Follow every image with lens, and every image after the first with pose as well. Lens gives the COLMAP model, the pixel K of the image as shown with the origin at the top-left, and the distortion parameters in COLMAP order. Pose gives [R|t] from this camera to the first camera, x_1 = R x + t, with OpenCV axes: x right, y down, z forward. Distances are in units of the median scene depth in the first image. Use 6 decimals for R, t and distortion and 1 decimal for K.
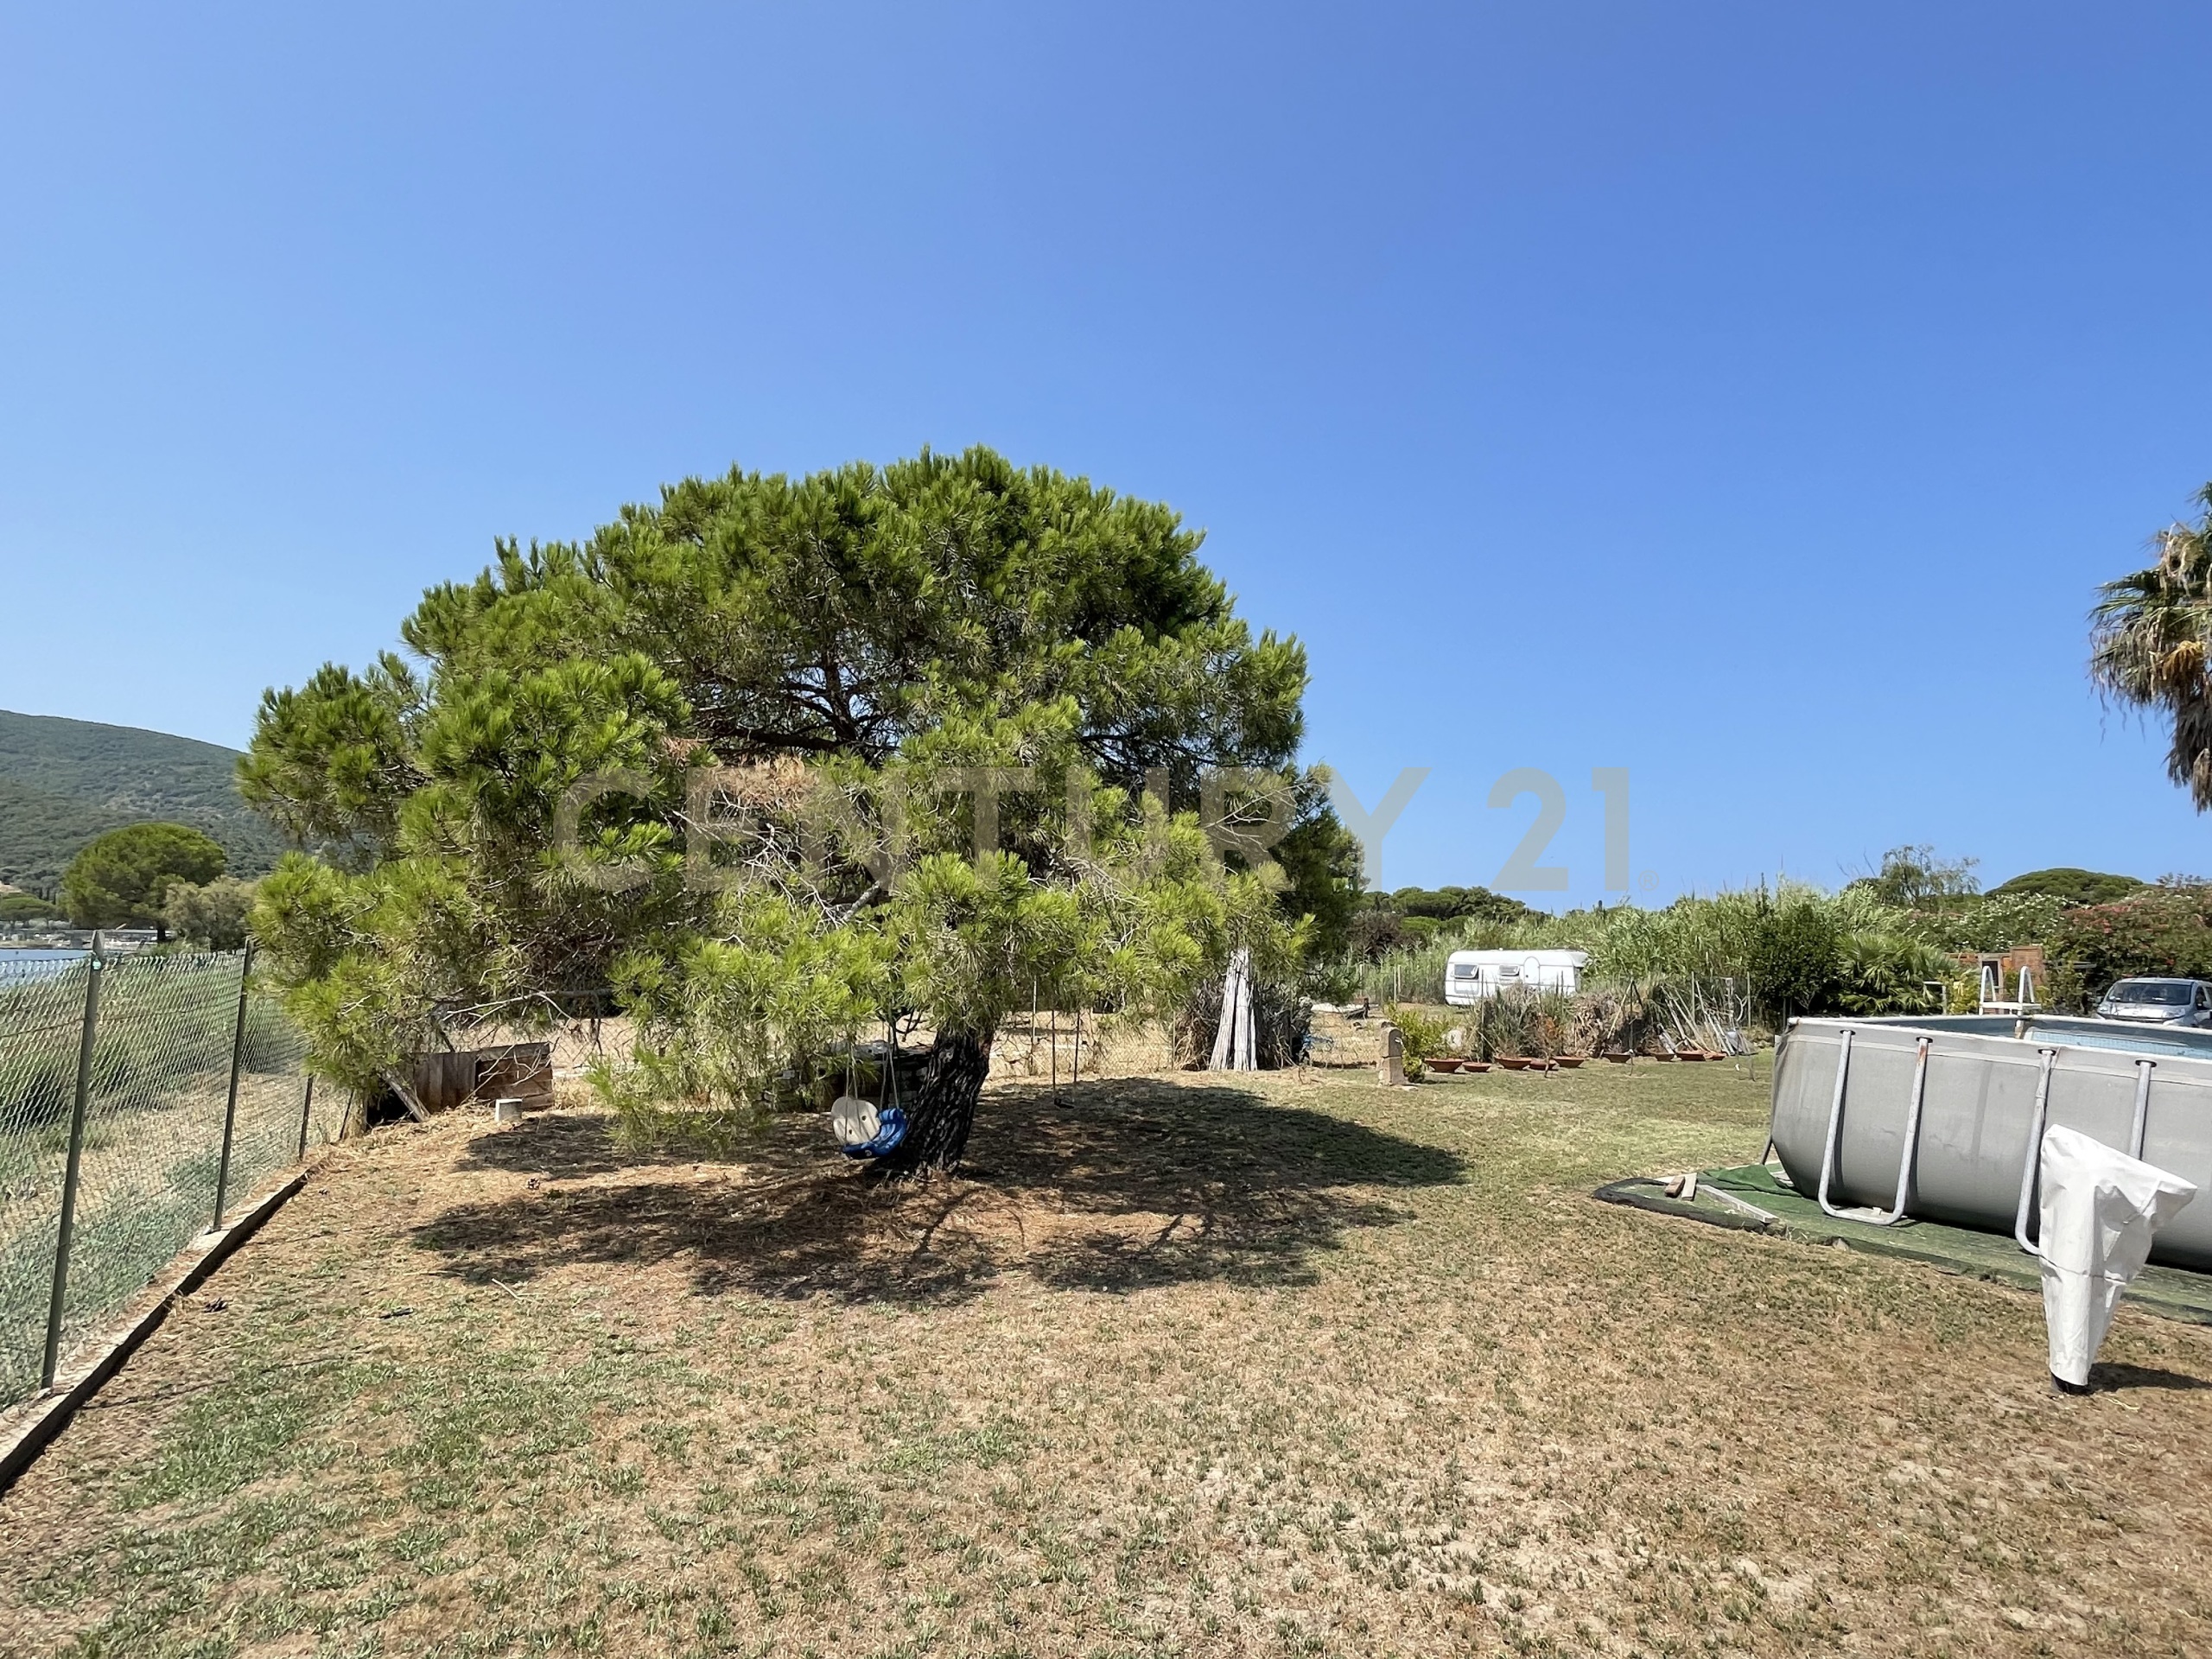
lens RADIAL K [[1151.7, 0, 1113.0], [0, 1151.7, 843.2], [0, 0, 1]] dist [-0.014285, 0.009849]
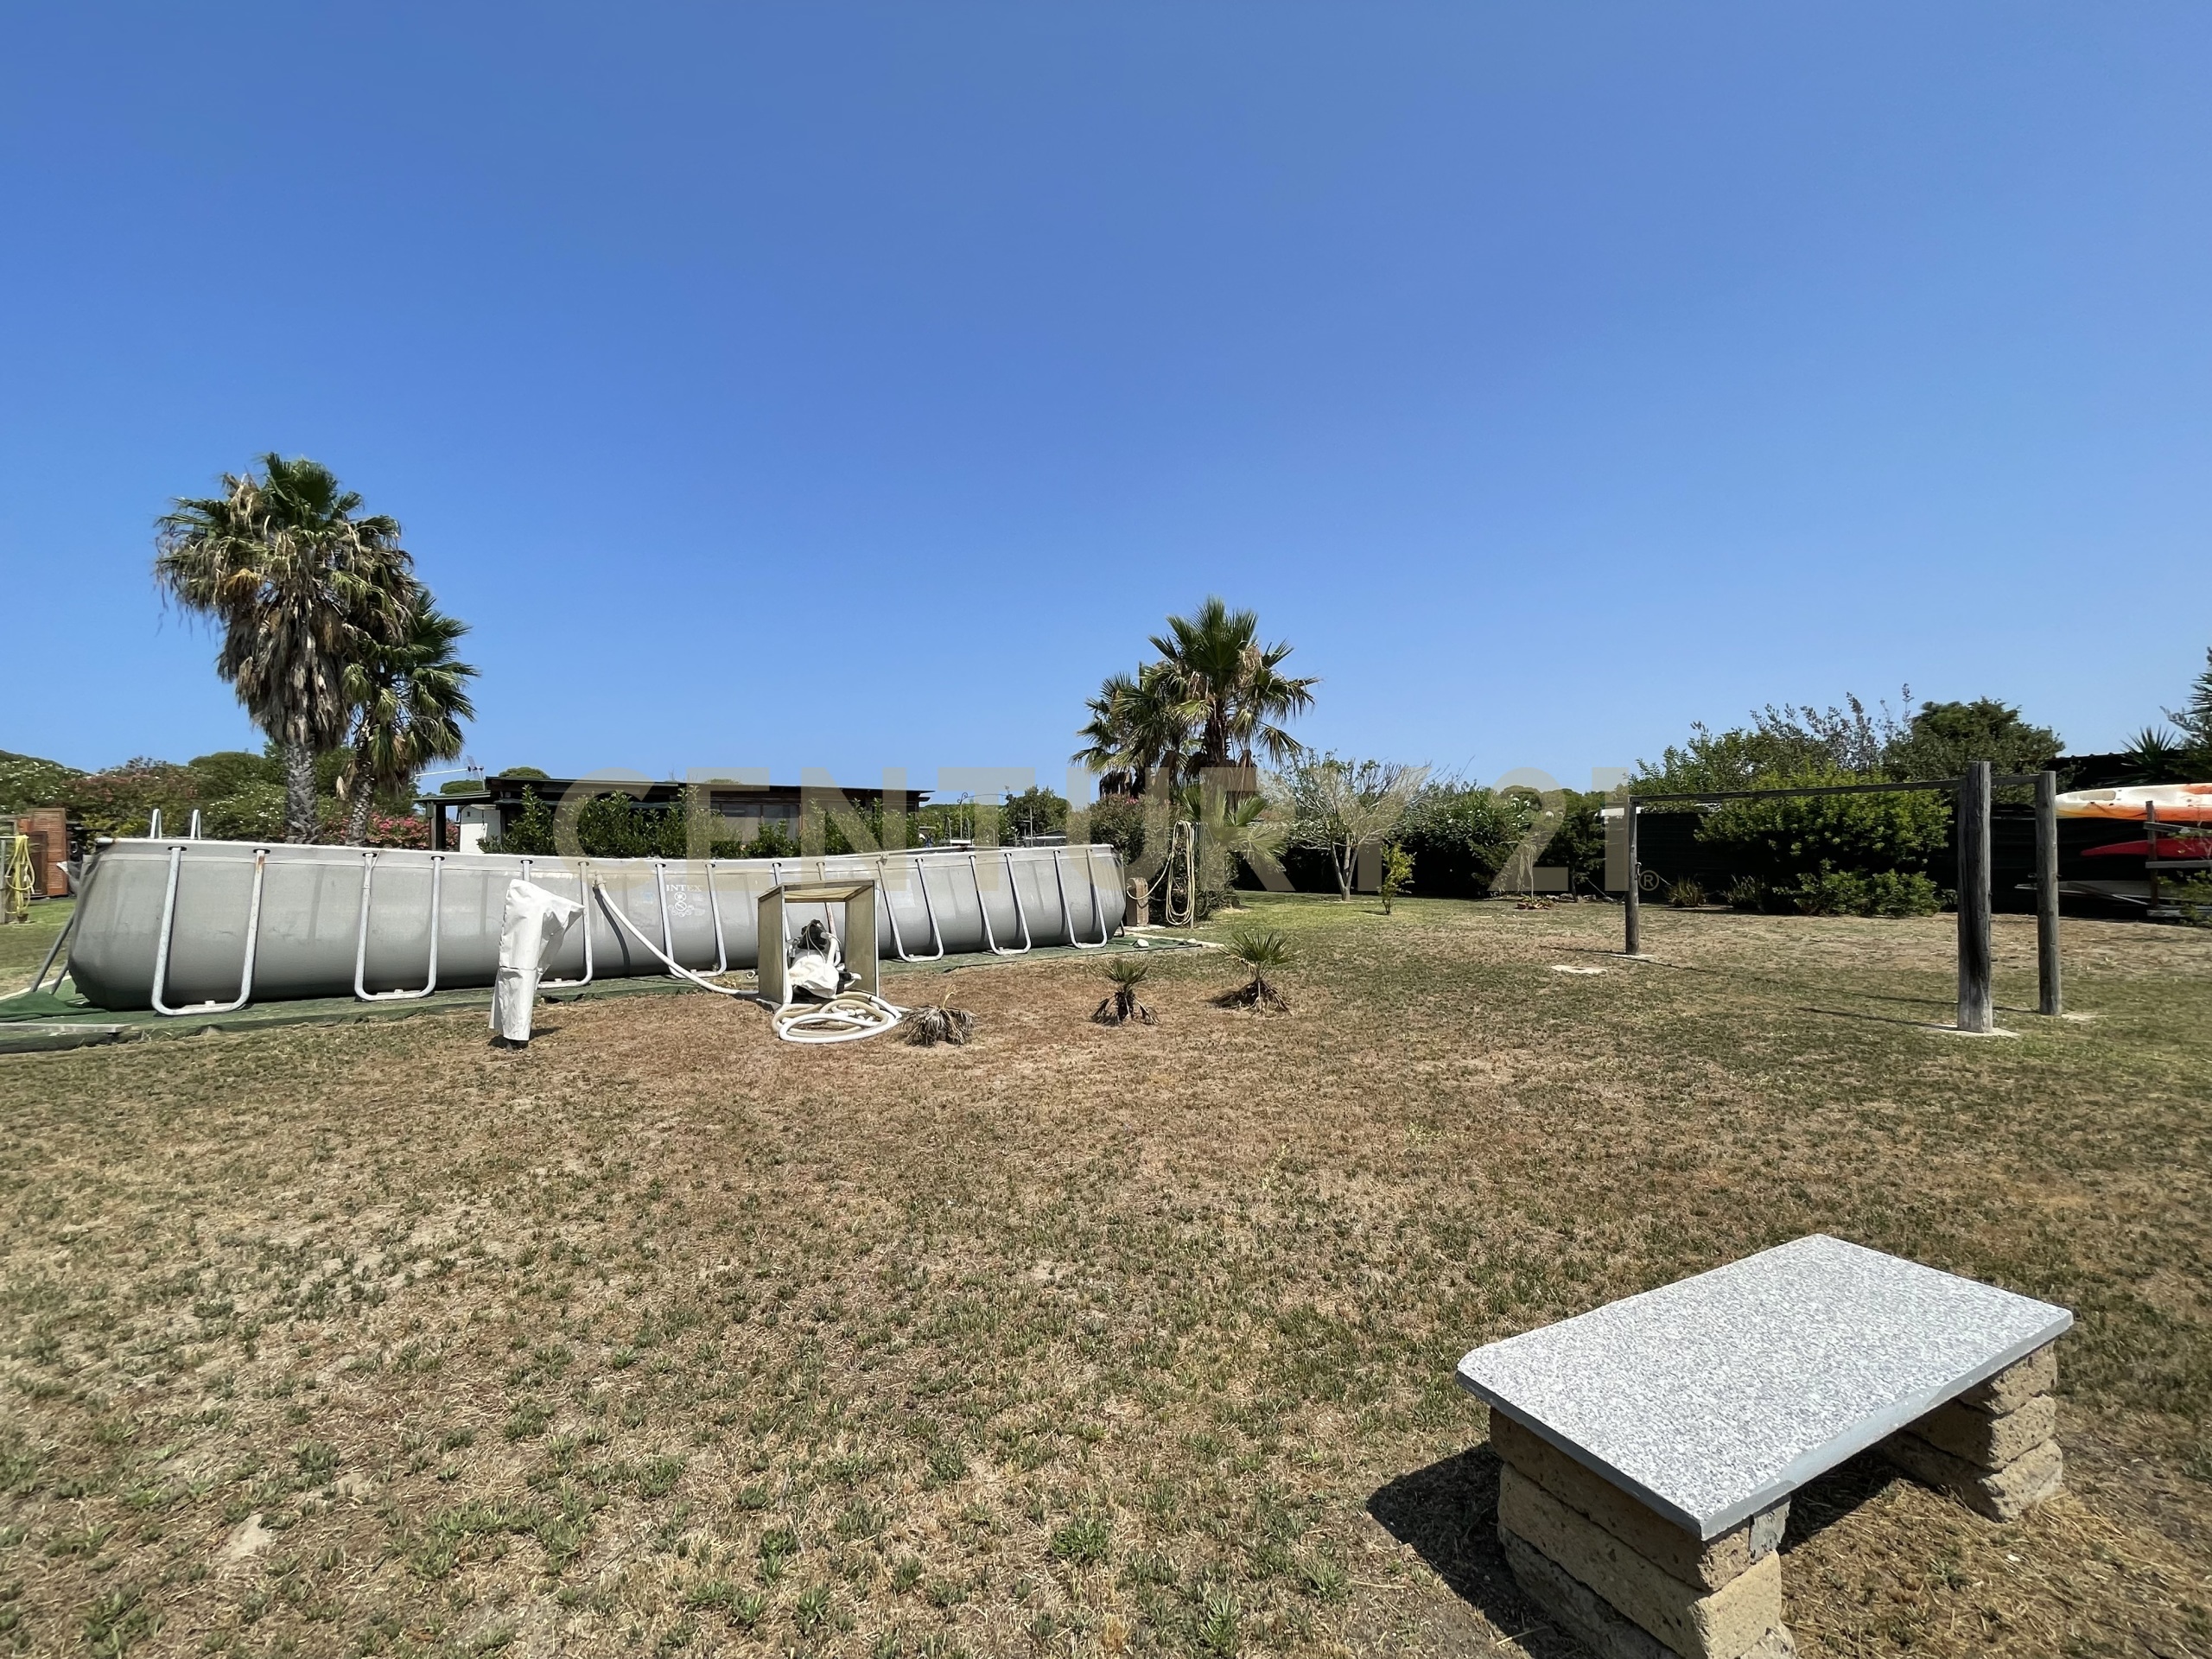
lens RADIAL K [[891.4, 0, 1101.5], [0, 891.4, 832.7], [0, 0, 1]] dist [0.002682, -0.001062]
pose [[-0.031020, 0.001679, 0.999517, -0.230804], [-0.098754, 0.995101, -0.004736, 0.072240], [-0.994628, -0.098853, -0.030702, 0.175838]]
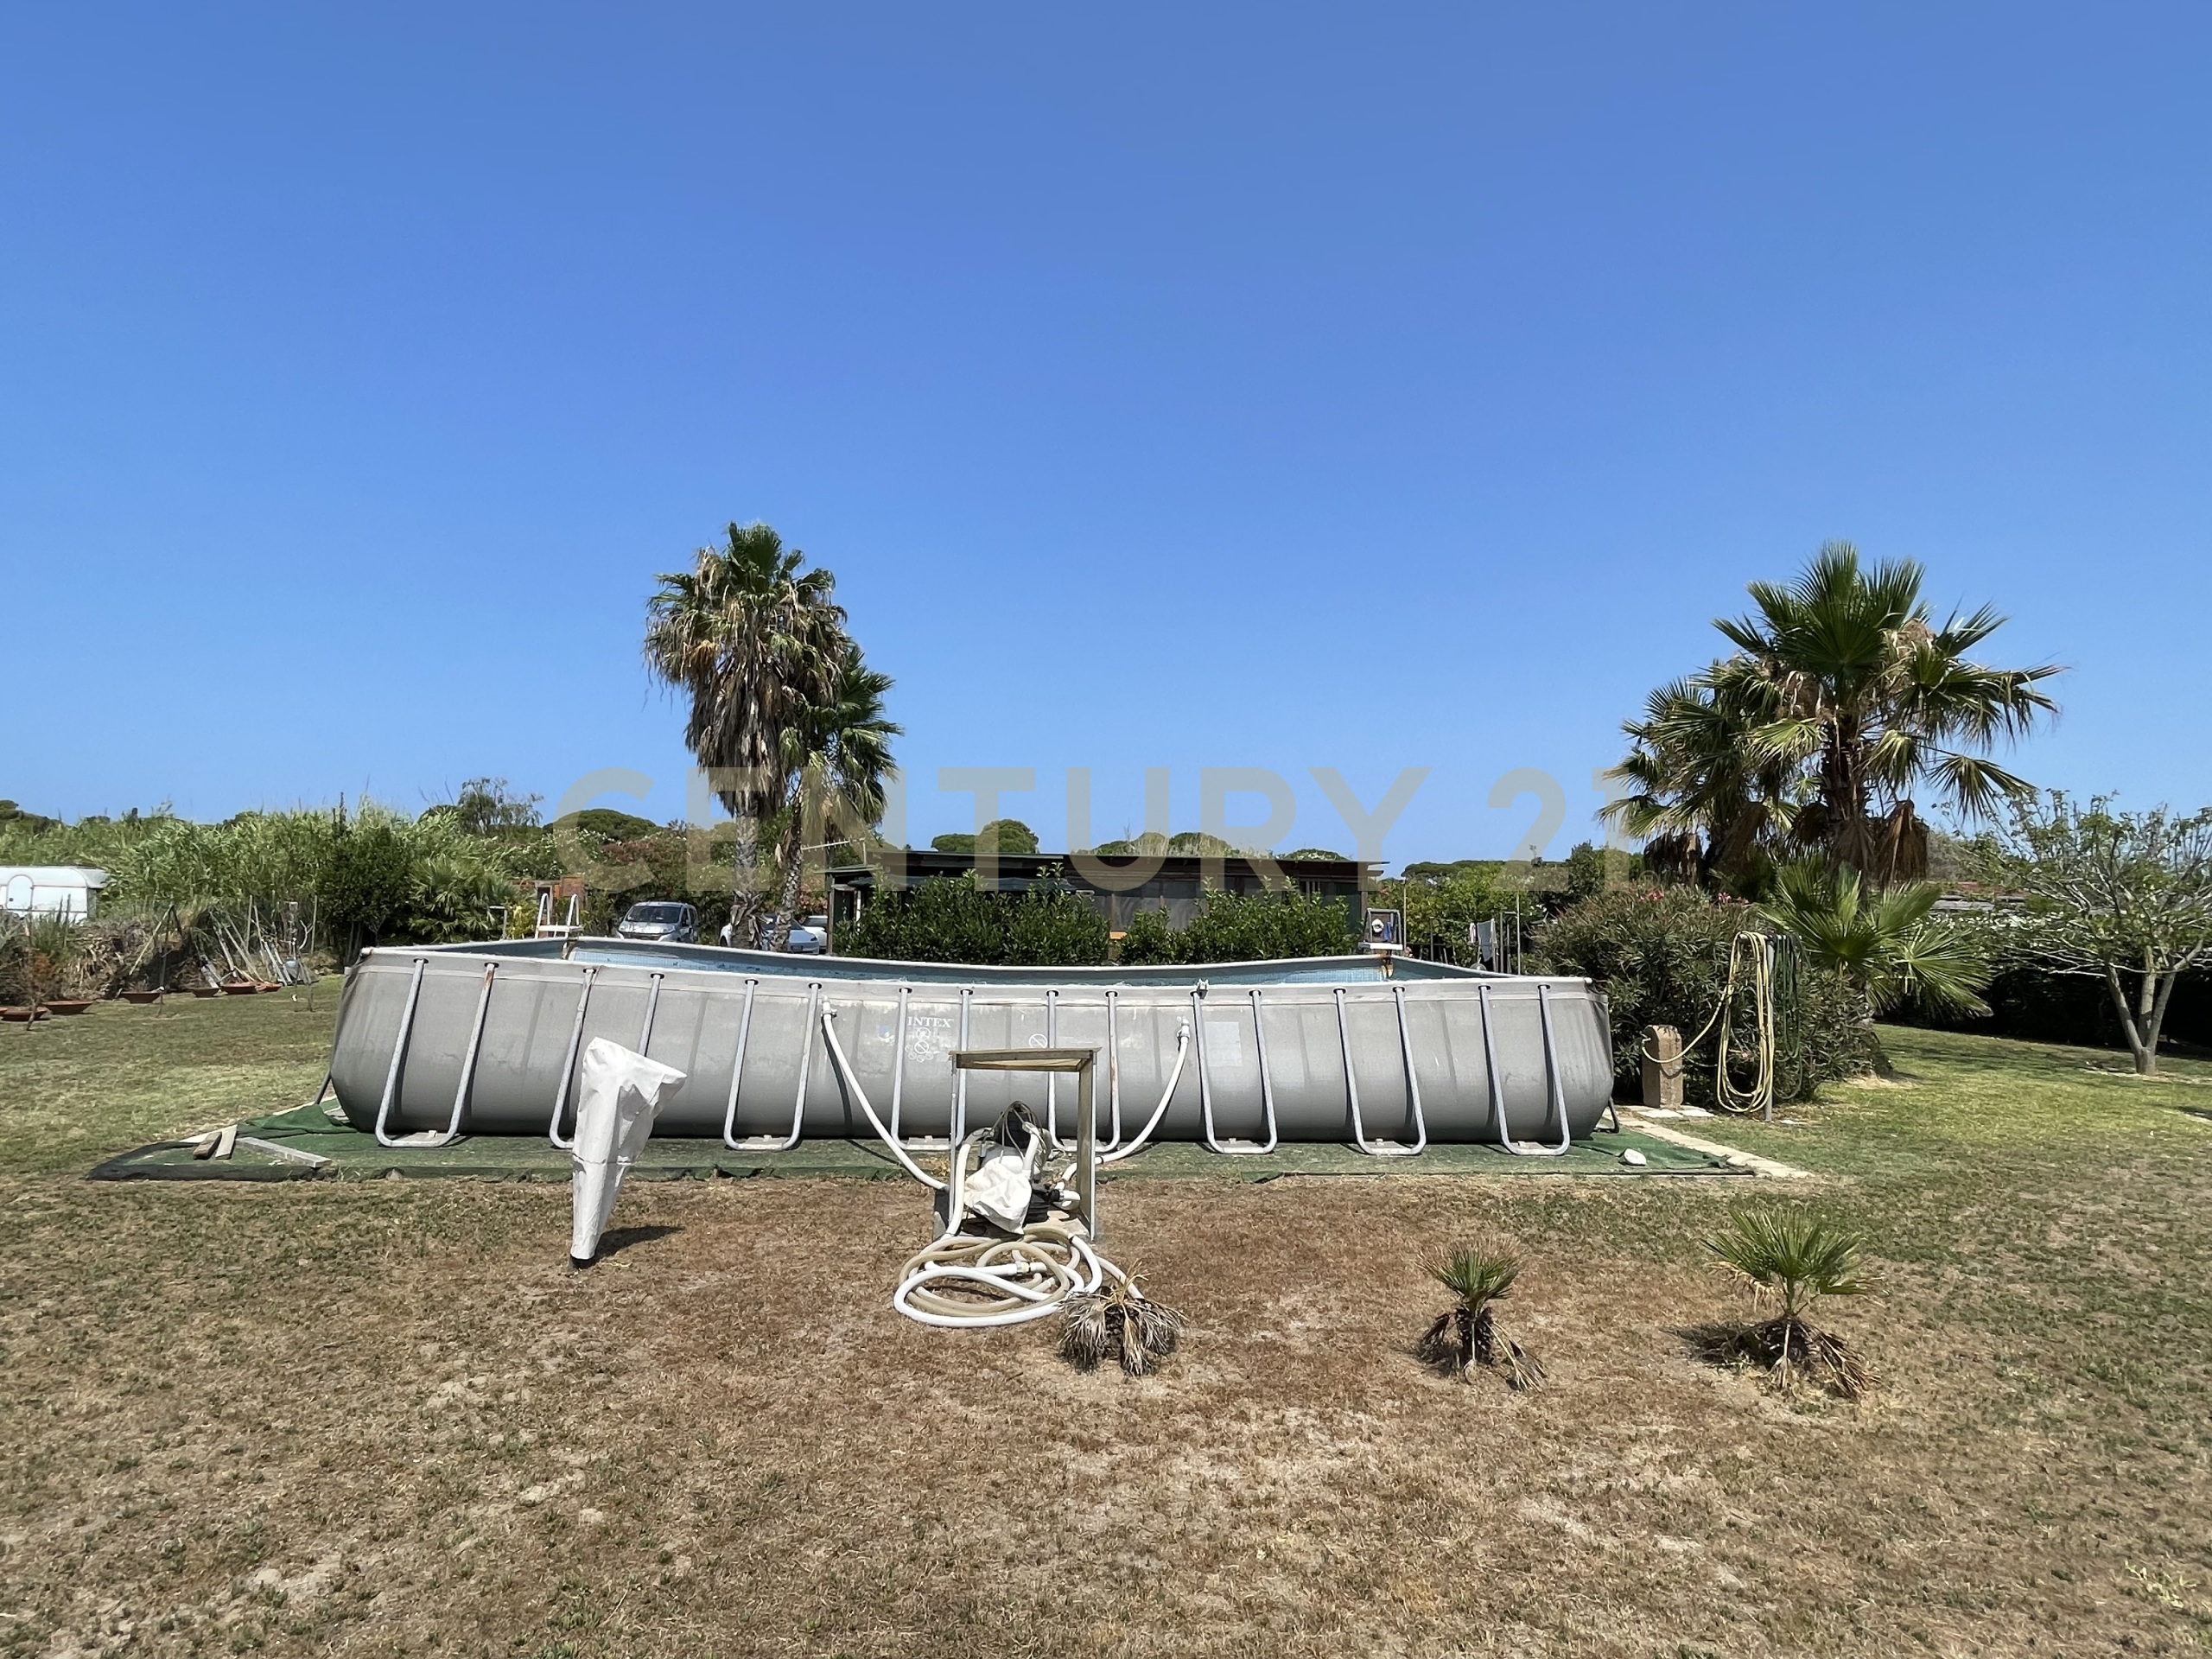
lens RADIAL K [[1151.7, 0, 1099.5], [0, 1151.7, 843.5], [0, 0, 1]] dist [-0.014285, 0.009849]
pose [[0.450672, 0.046360, 0.891485, 0.011579], [-0.106339, 0.994328, 0.002049, -0.001548], [-0.886333, -0.095723, 0.453046, 0.034043]]
